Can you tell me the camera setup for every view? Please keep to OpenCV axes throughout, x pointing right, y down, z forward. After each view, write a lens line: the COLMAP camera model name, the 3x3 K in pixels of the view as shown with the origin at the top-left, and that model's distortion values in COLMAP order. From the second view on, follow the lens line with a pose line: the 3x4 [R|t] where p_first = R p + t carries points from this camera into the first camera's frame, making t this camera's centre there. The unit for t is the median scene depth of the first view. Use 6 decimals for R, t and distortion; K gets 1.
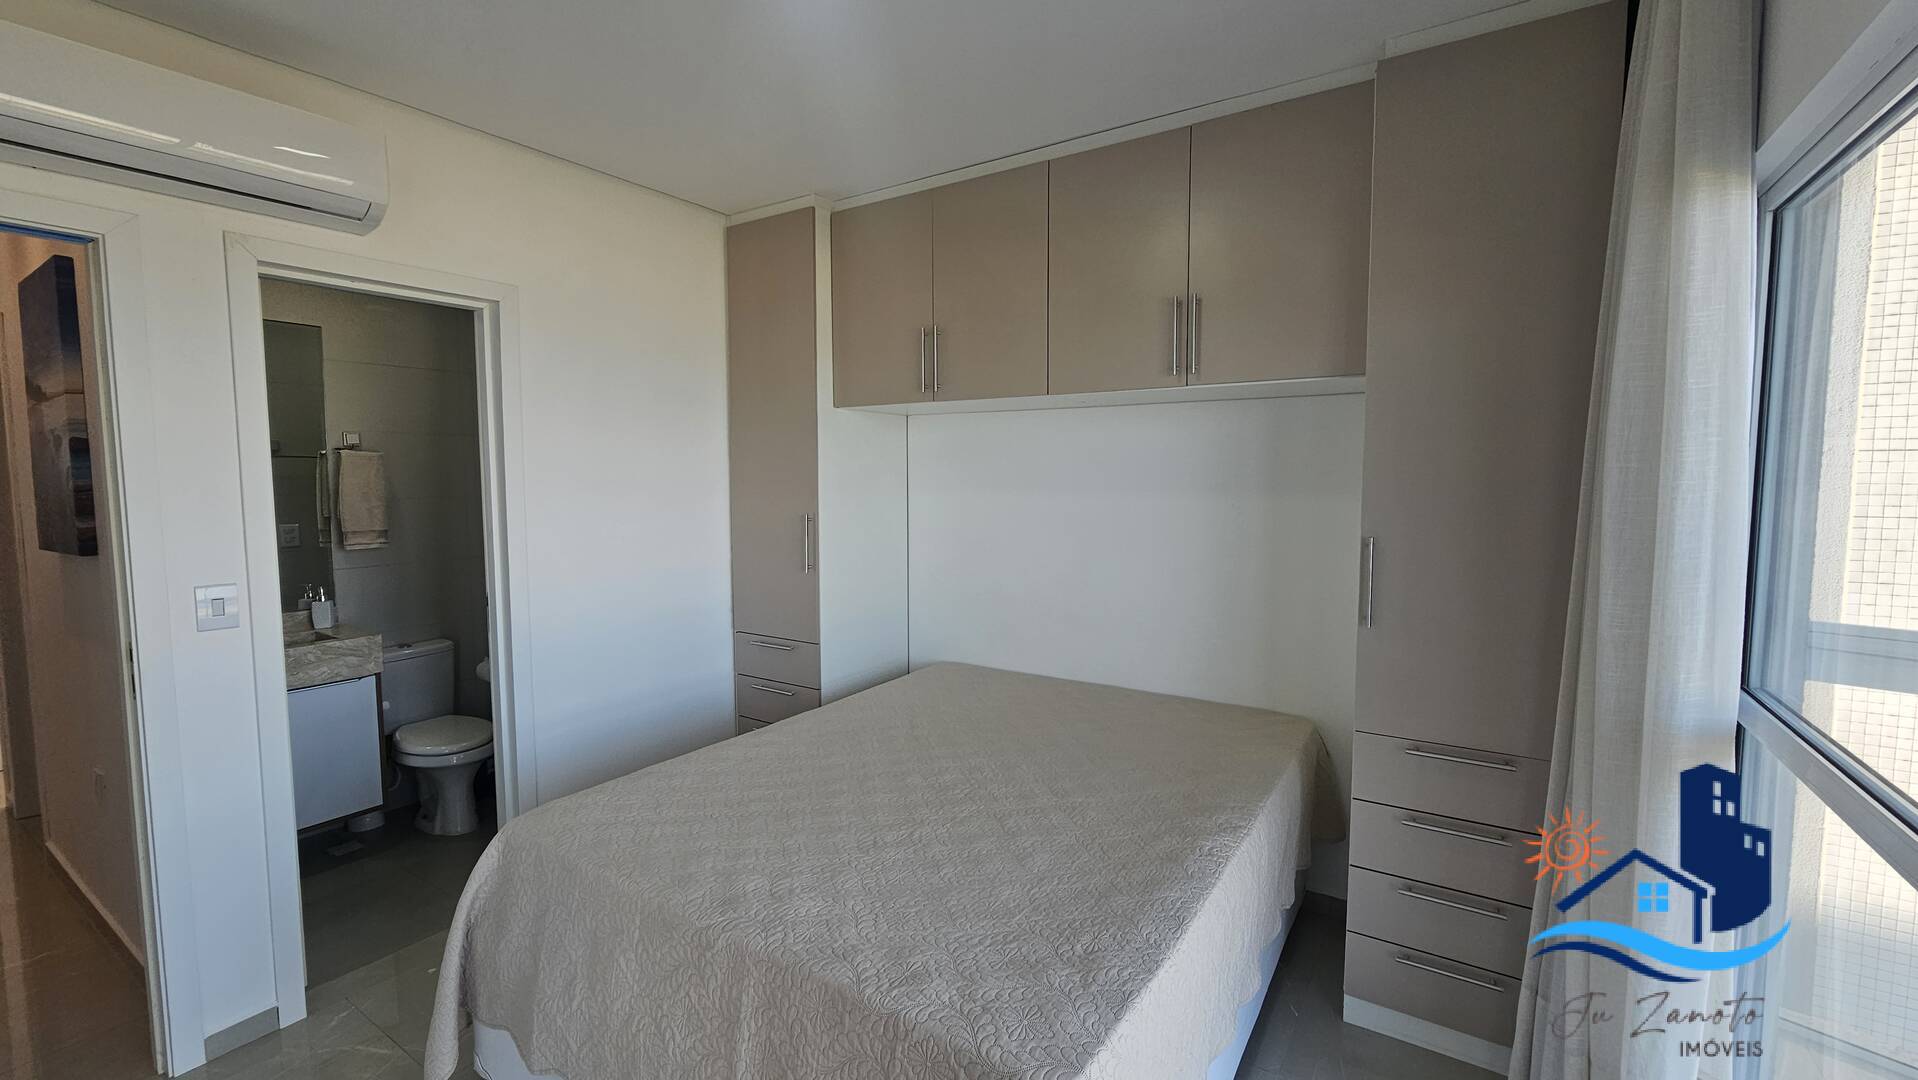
lens RADIAL K [[780.3, 0, 963.5], [0, 780.3, 534.8], [0, 0, 1]] dist [-0.007599, 0.001605]
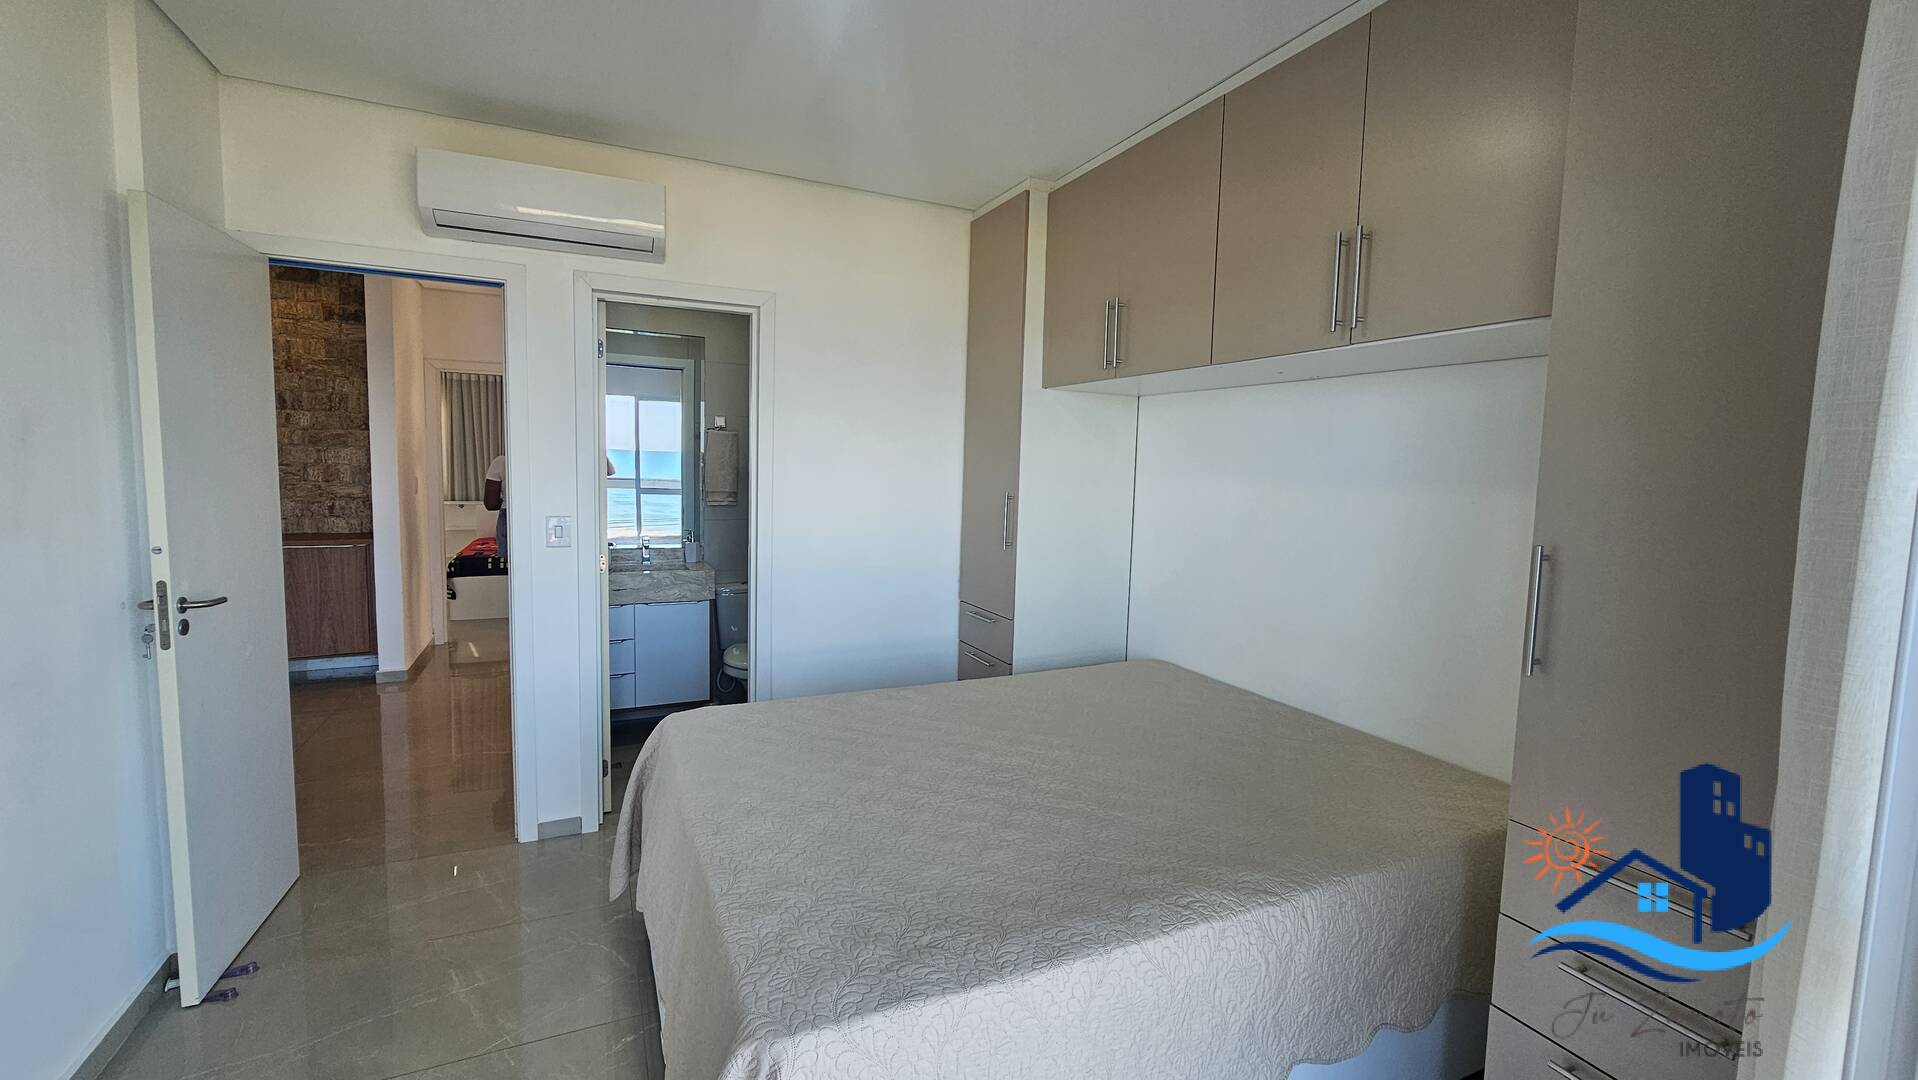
lens RADIAL K [[780.3, 0, 965.9], [0, 780.3, 533.0], [0, 0, 1]] dist [-0.007599, 0.001605]
pose [[0.856298, 0.069954, -0.511722, 0.322519], [-0.067518, 0.997444, 0.023372, 0.007235], [0.512050, 0.014537, 0.858833, 0.104080]]
